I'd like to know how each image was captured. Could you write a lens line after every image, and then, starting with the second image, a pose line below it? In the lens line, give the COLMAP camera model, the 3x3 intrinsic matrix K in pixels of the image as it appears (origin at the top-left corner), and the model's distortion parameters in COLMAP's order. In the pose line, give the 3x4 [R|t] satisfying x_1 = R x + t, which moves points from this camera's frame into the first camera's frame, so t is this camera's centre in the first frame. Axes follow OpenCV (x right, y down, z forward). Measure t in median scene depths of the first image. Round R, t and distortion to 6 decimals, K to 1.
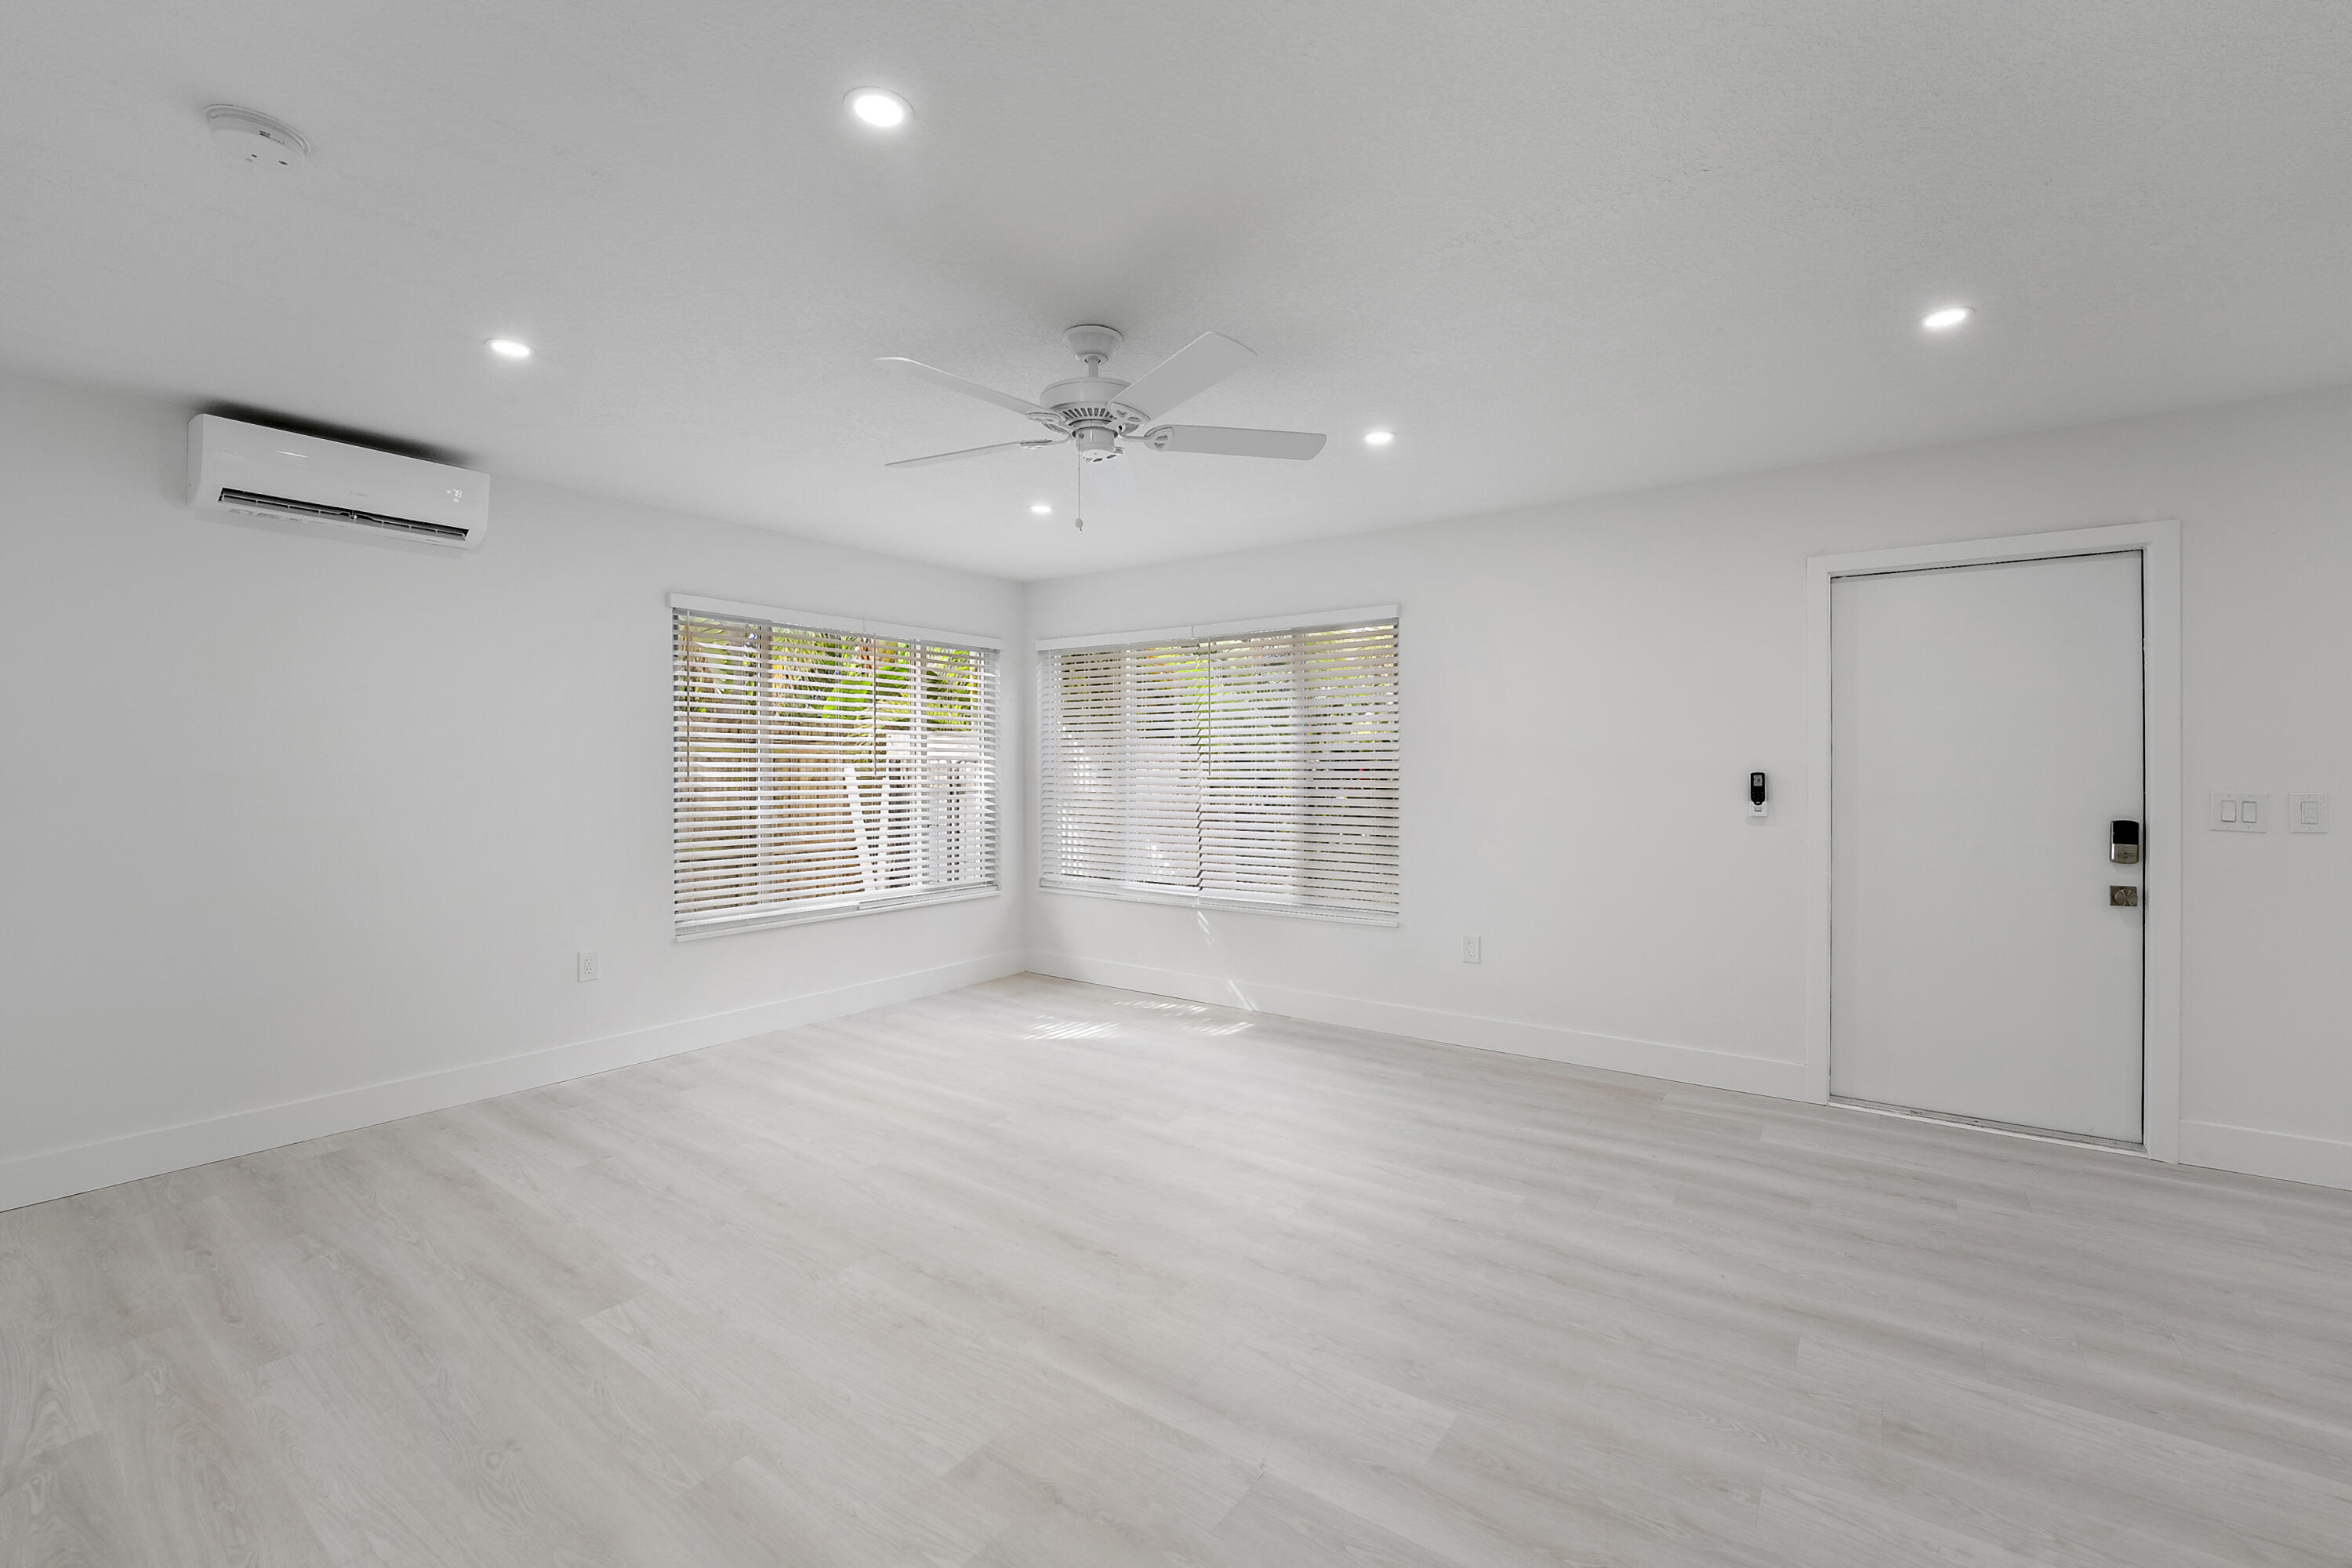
lens RADIAL K [[979.0, 0, 1176.0], [0, 979.0, 784.0], [0, 0, 1]] dist [-0.023189, -0.000151]
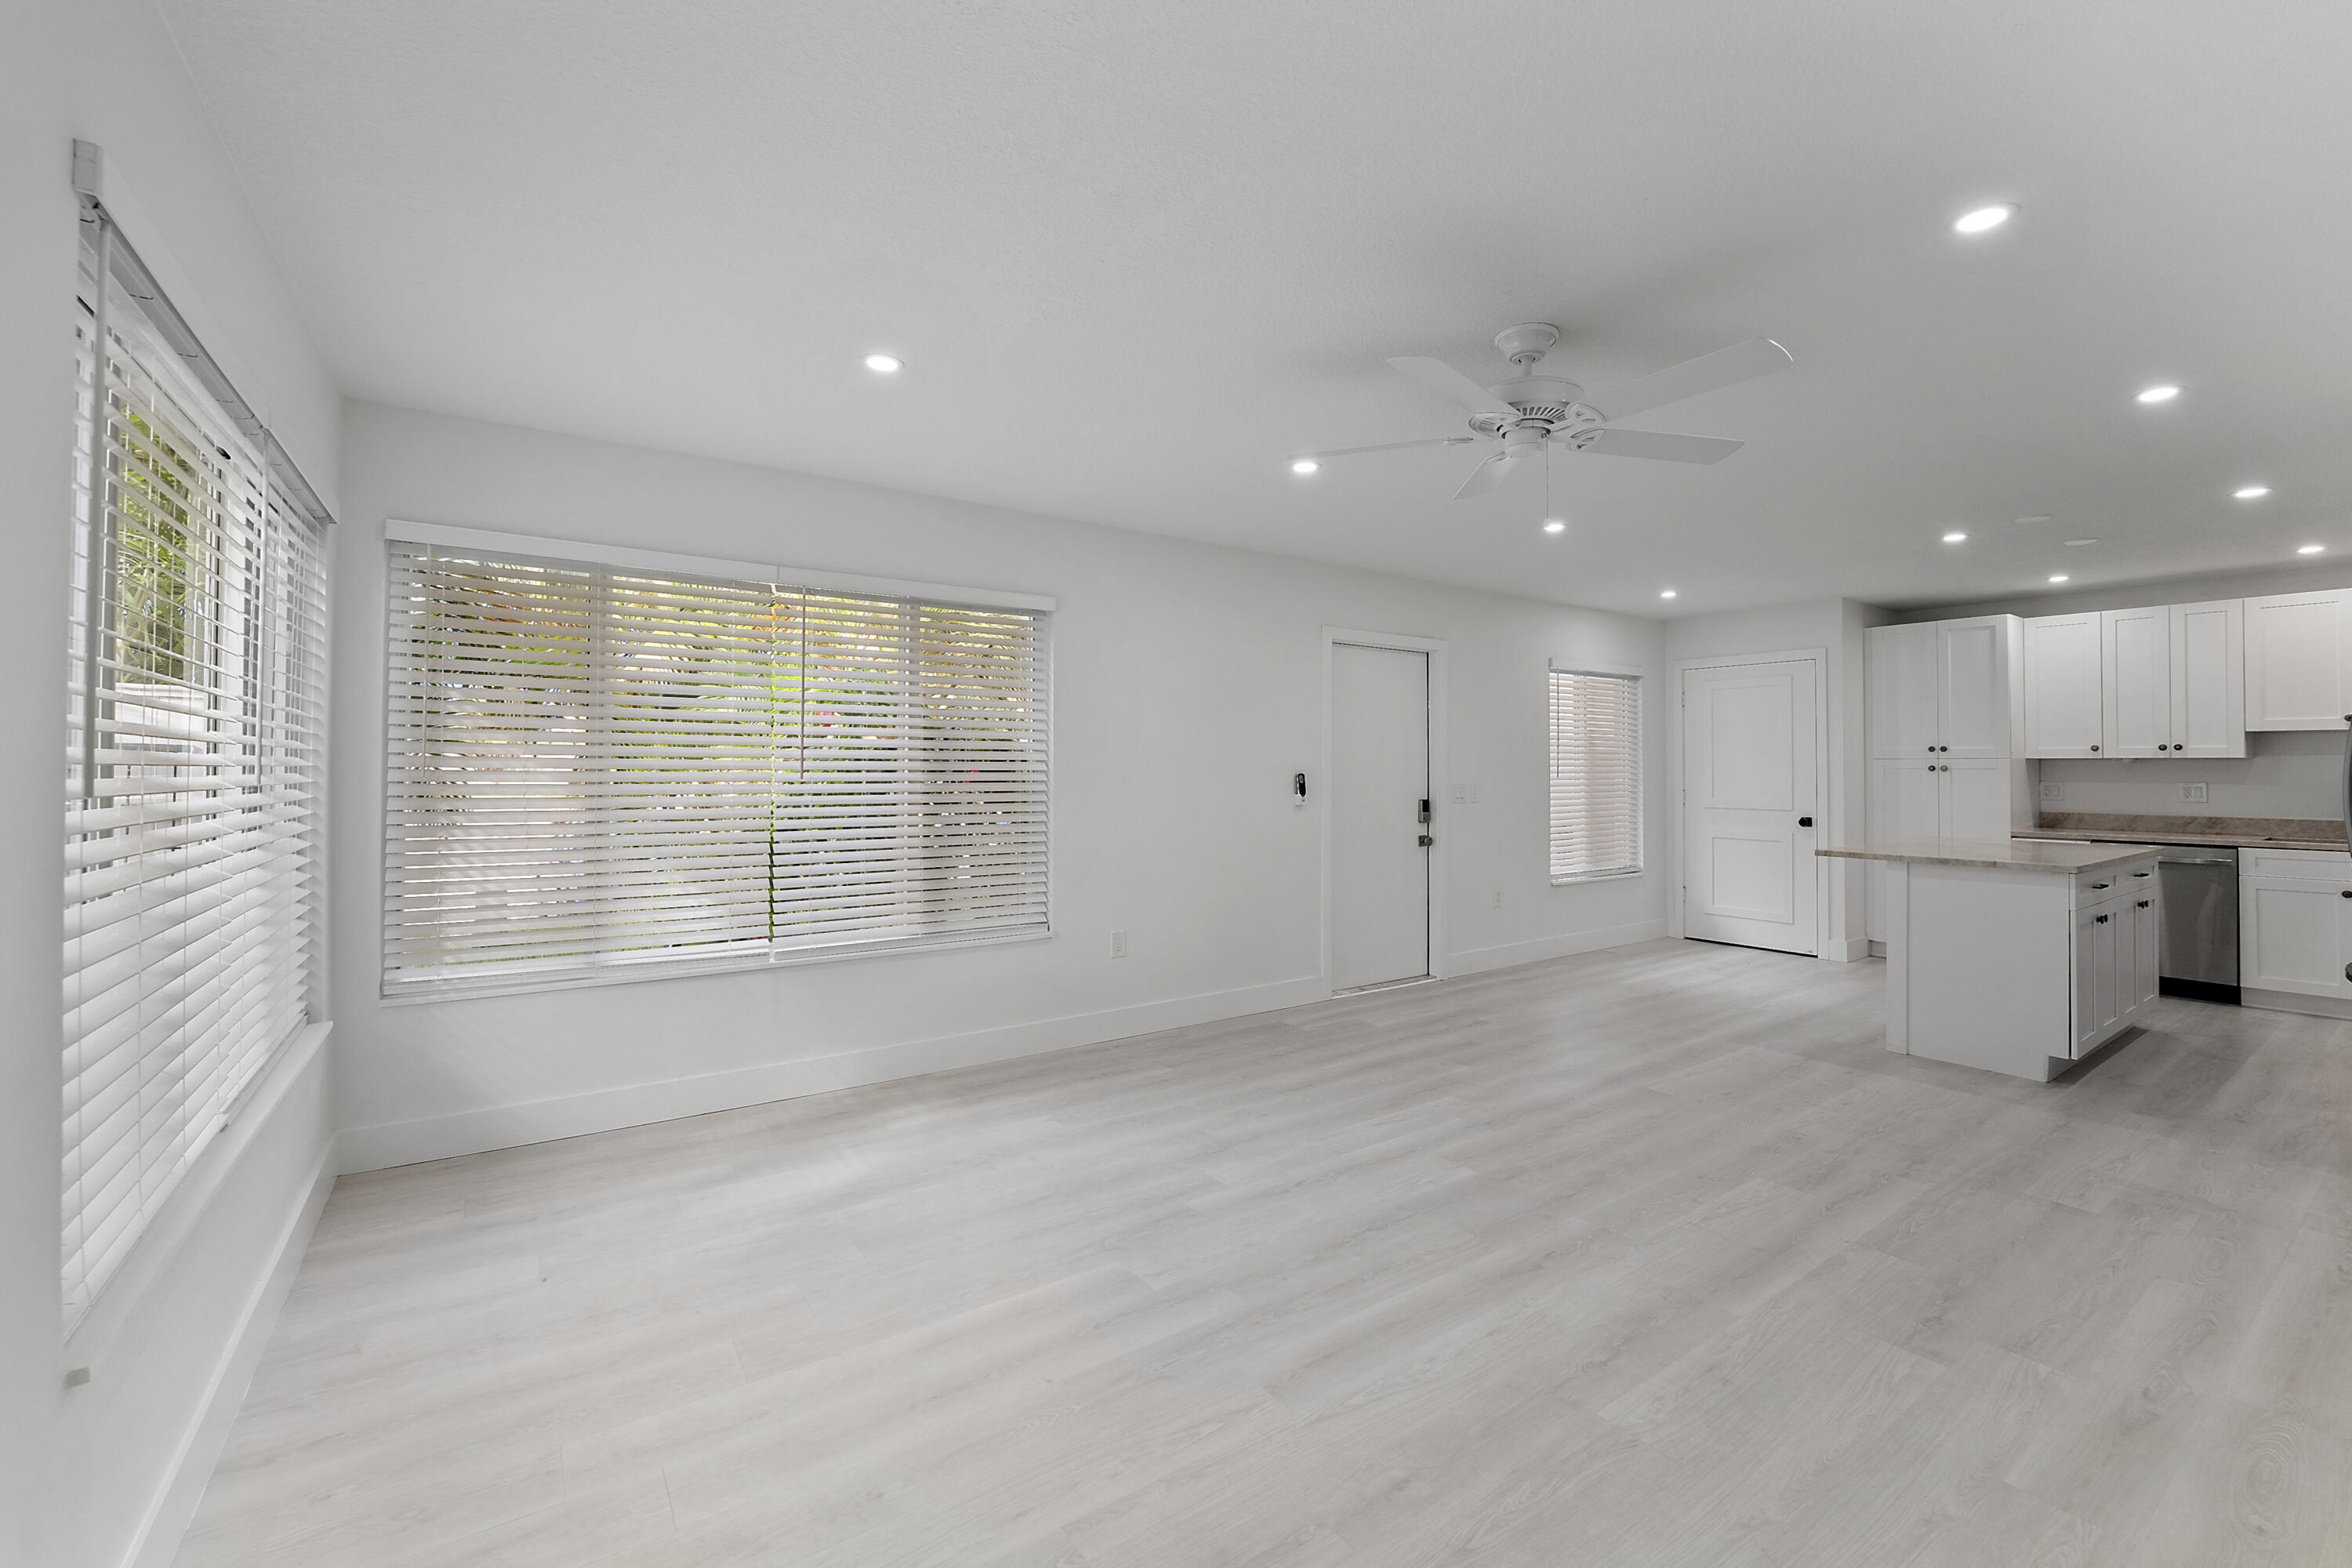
lens RADIAL K [[973.3, 0, 1209.0], [0, 973.3, 754.7], [0, 0, 1]] dist [-0.012624, 0.000421]
pose [[0.306649, 0.015649, 0.951694, -0.922205], [0.010156, 0.999754, -0.019711, -0.015496], [-0.951768, 0.015710, 0.306415, 0.825138]]
